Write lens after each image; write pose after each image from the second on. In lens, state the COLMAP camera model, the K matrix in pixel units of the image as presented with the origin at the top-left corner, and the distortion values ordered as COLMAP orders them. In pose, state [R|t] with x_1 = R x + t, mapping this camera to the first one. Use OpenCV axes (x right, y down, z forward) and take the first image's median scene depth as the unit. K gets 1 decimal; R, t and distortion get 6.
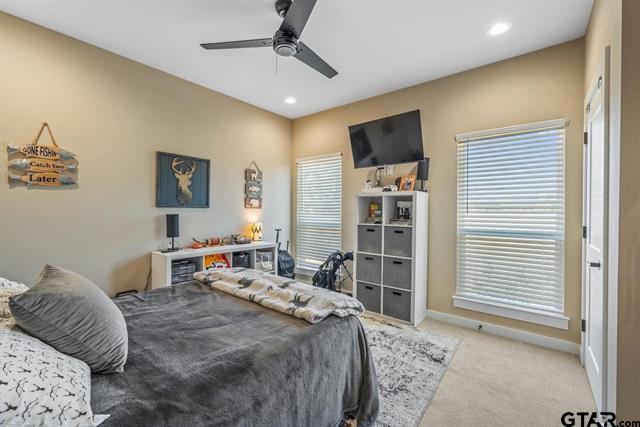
lens RADIAL K [[269.9, 0, 323.7], [0, 269.9, 210.9], [0, 0, 1]] dist [0.001265, 0.000438]
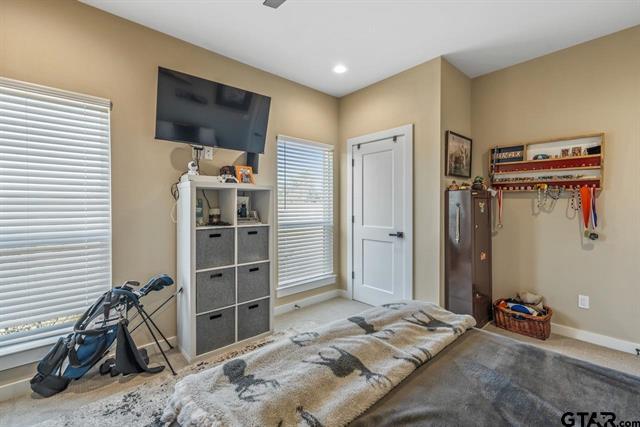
lens RADIAL K [[269.9, 0, 322.3], [0, 269.9, 209.0], [0, 0, 1]] dist [0.001265, 0.000438]
pose [[0.192264, -0.019201, 0.981155, -0.505783], [0.006592, 0.999811, 0.018275, -0.010094], [-0.981321, 0.002954, 0.192354, 0.632006]]
